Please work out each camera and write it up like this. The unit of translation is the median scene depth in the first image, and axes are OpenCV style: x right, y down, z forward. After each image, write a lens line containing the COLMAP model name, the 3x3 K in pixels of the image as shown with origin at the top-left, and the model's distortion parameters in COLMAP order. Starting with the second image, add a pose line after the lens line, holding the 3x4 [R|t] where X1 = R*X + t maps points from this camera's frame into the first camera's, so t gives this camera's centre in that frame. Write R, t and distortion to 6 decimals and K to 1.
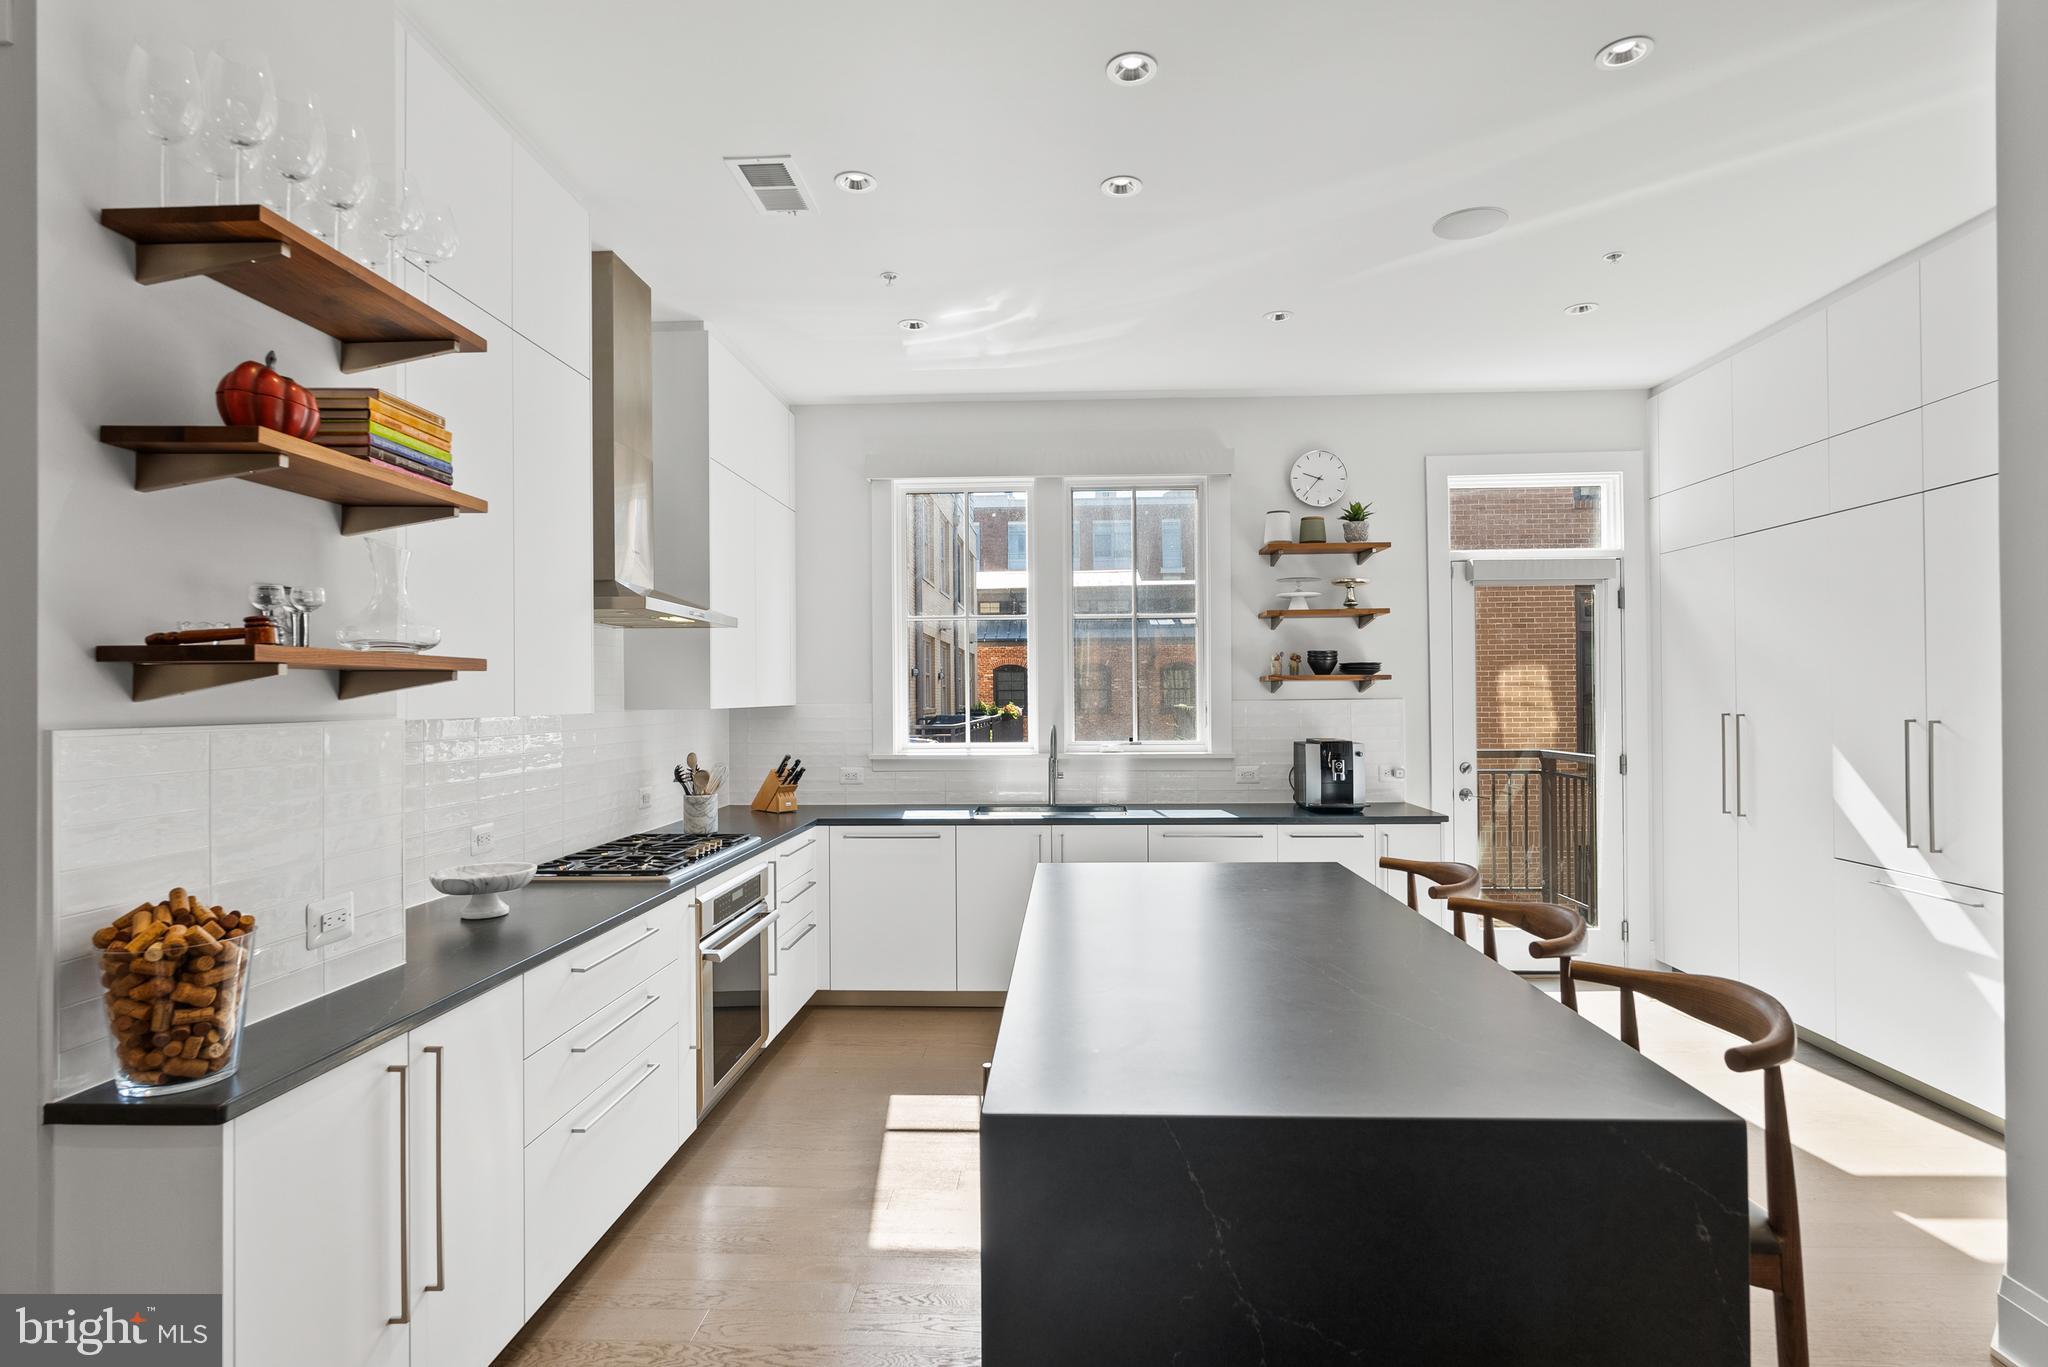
lens RADIAL K [[1041.4, 0, 1029.2], [0, 1041.4, 690.9], [0, 0, 1]] dist [-0.006286, 0.000440]
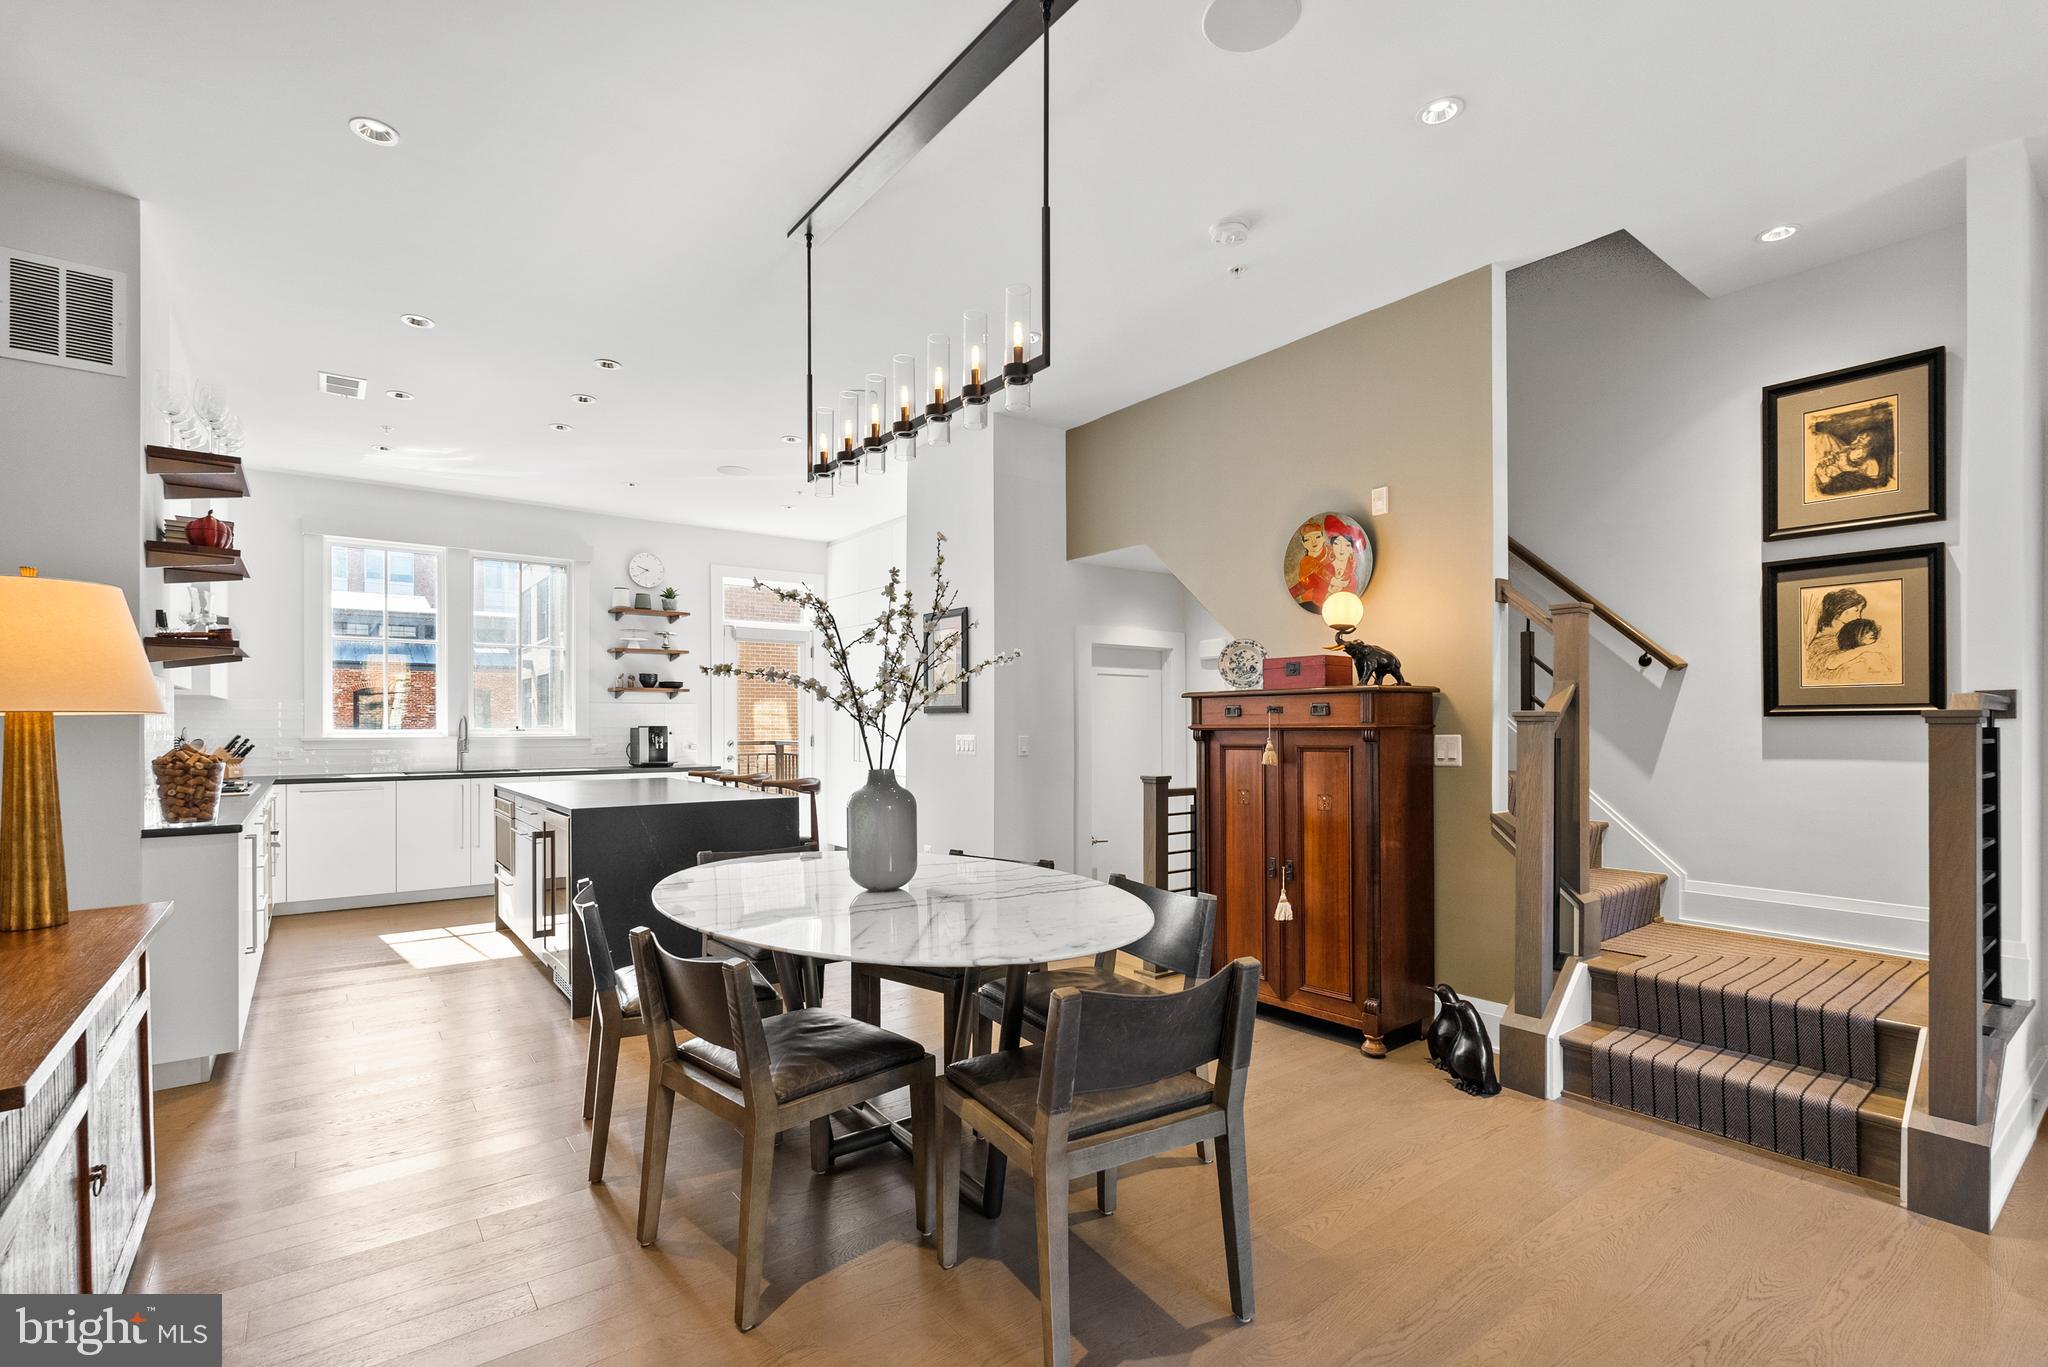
lens RADIAL K [[918.7, 0, 1015.6], [0, 918.7, 722.1], [0, 0, 1]] dist [-0.002722, 0.000858]
pose [[0.769144, 0.008555, 0.639018, -0.207878], [-0.008118, 0.999961, -0.003617, 0.039737], [-0.639024, -0.002406, 0.769183, -0.515554]]
